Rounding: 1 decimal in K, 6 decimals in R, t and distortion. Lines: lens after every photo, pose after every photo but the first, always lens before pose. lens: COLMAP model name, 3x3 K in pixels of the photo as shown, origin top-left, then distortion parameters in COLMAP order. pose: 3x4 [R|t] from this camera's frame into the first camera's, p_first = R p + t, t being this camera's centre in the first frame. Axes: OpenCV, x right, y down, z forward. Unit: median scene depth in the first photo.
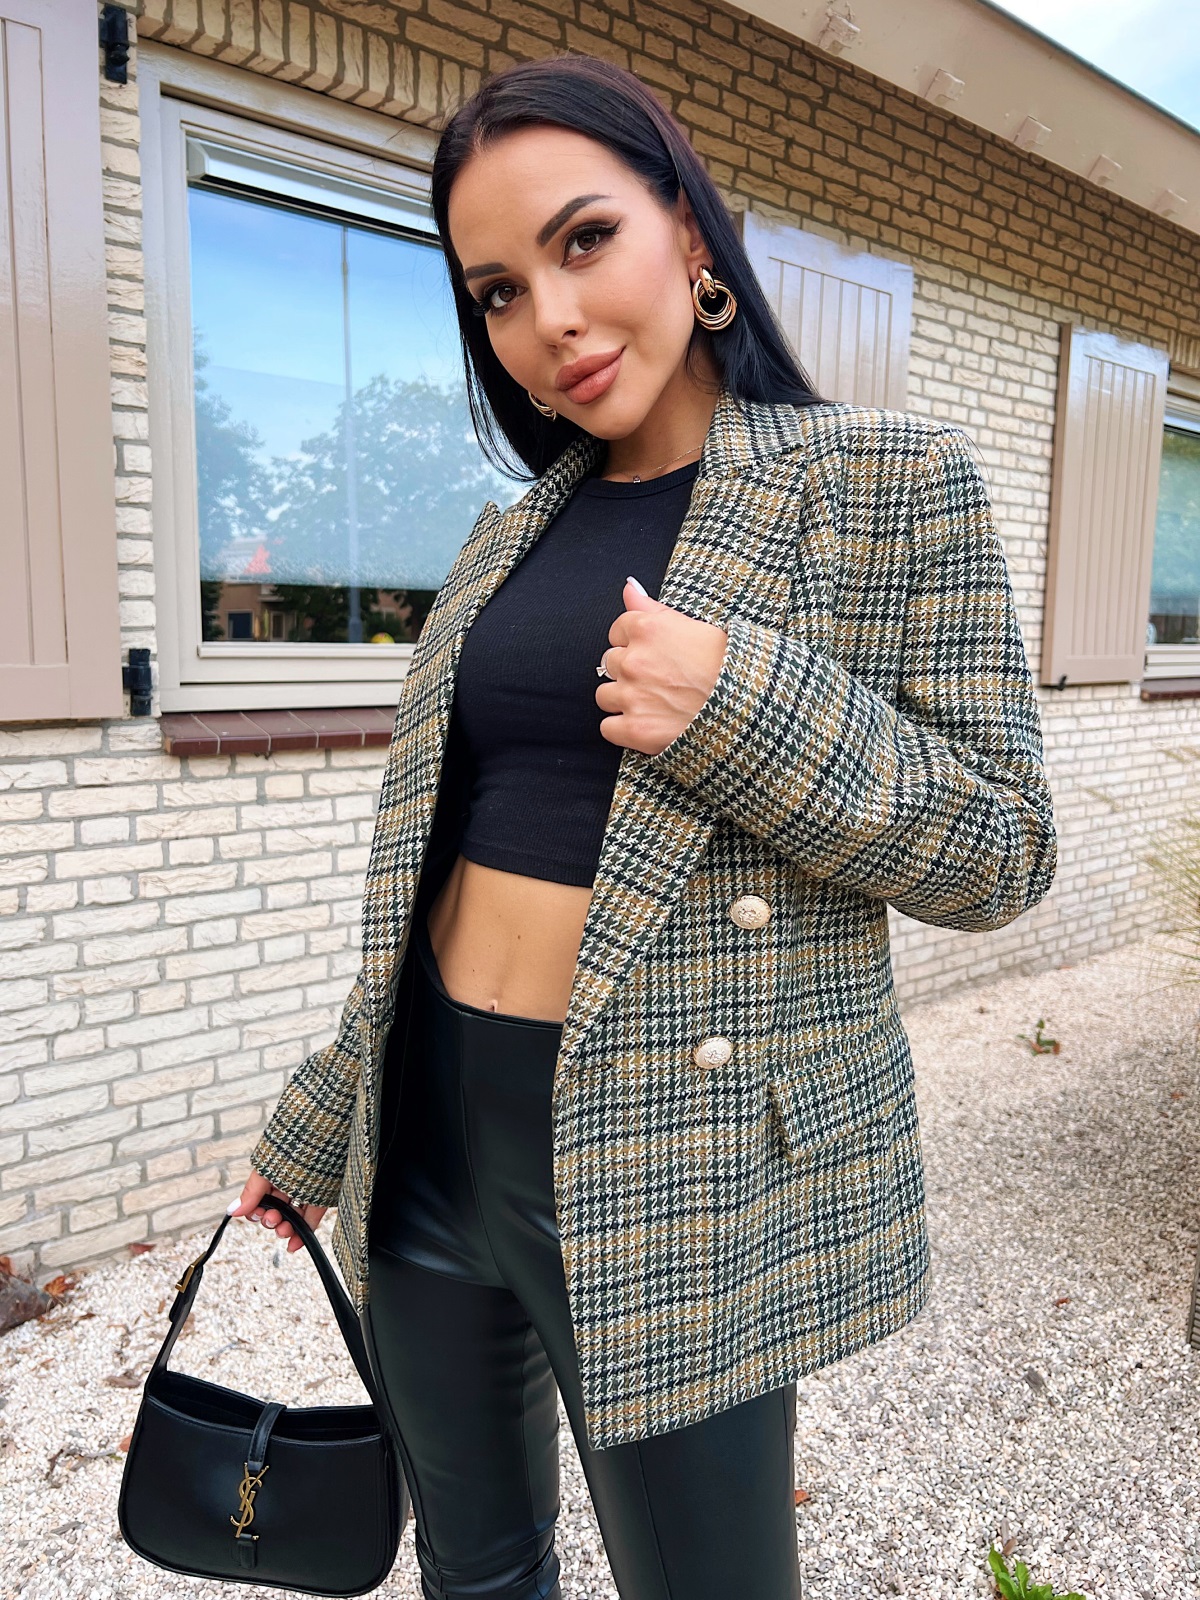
lens RADIAL K [[1203.9, 0, 608.7], [0, 1203.9, 788.5], [0, 0, 1]] dist [0.030132, -0.048851]
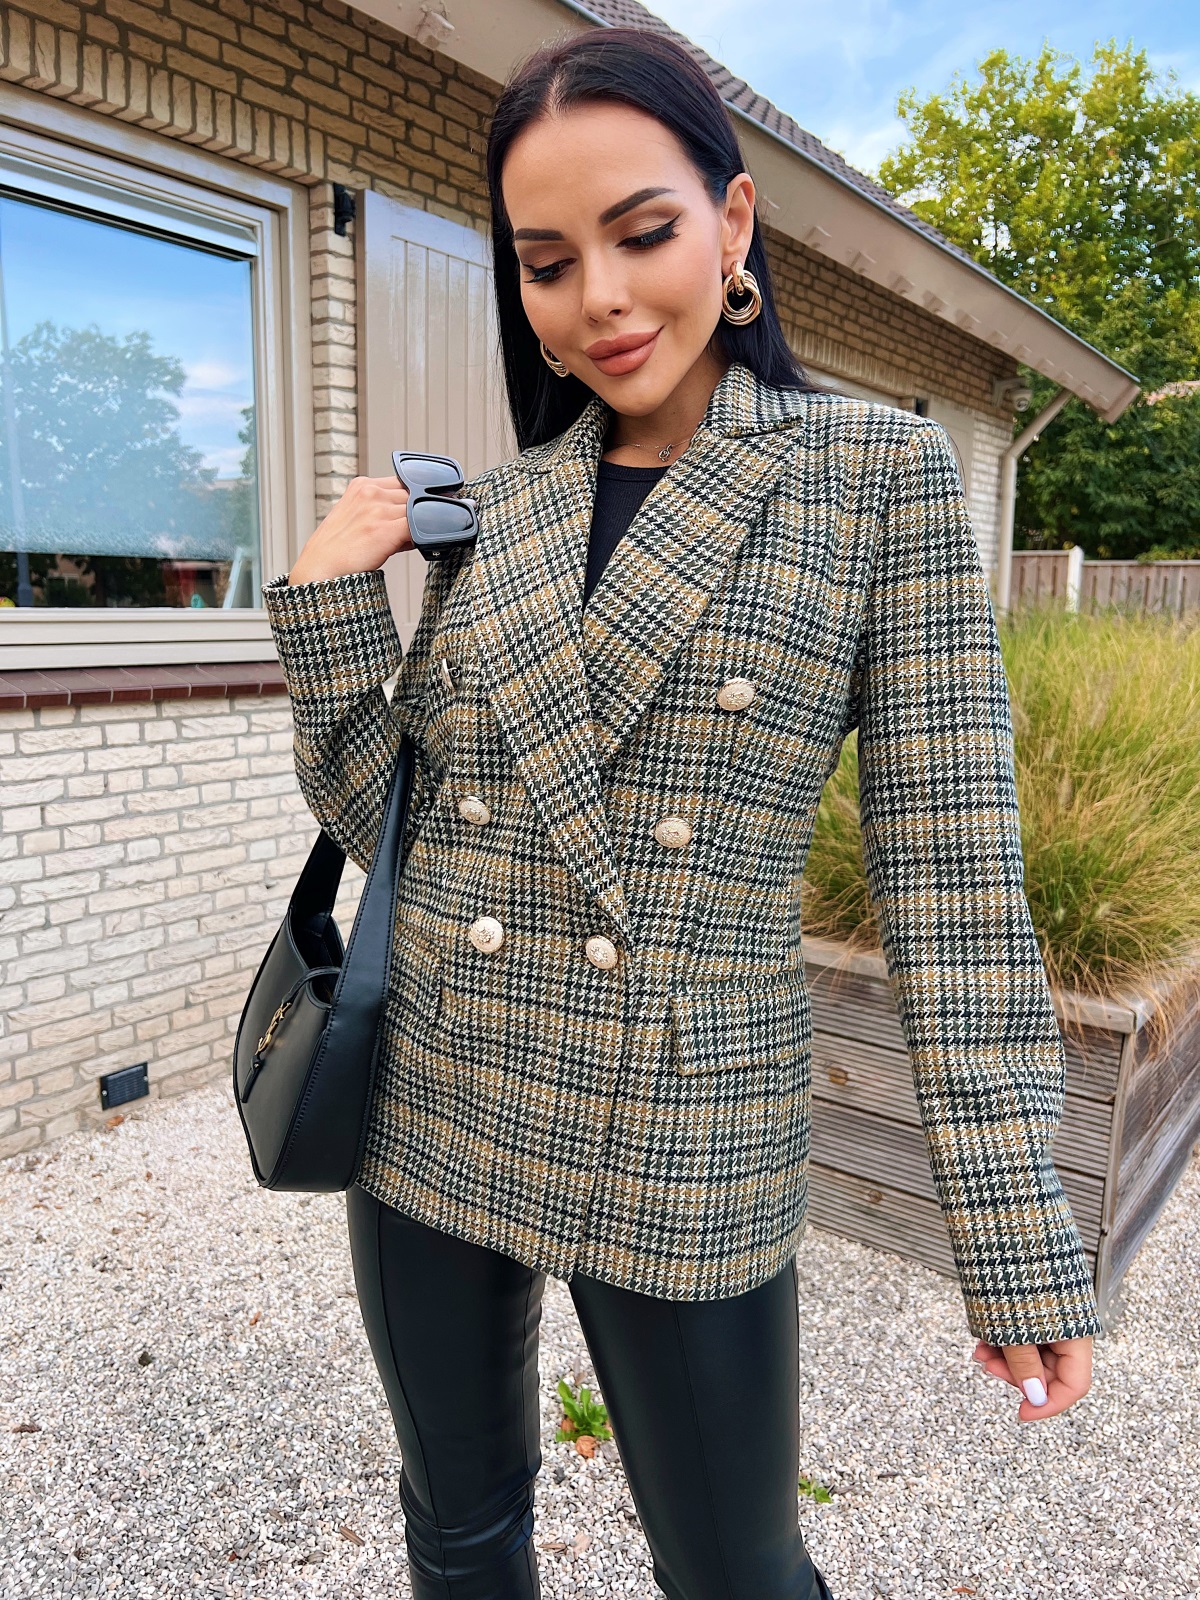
lens RADIAL K [[1203.9, 0, 596.3], [0, 1203.9, 800.9], [0, 0, 1]] dist [0.030132, -0.048851]
pose [[0.975501, -0.035910, 0.217045, 0.076825], [0.028257, 0.998868, 0.038265, 0.015656], [-0.218173, -0.031194, 0.975411, -0.089246]]
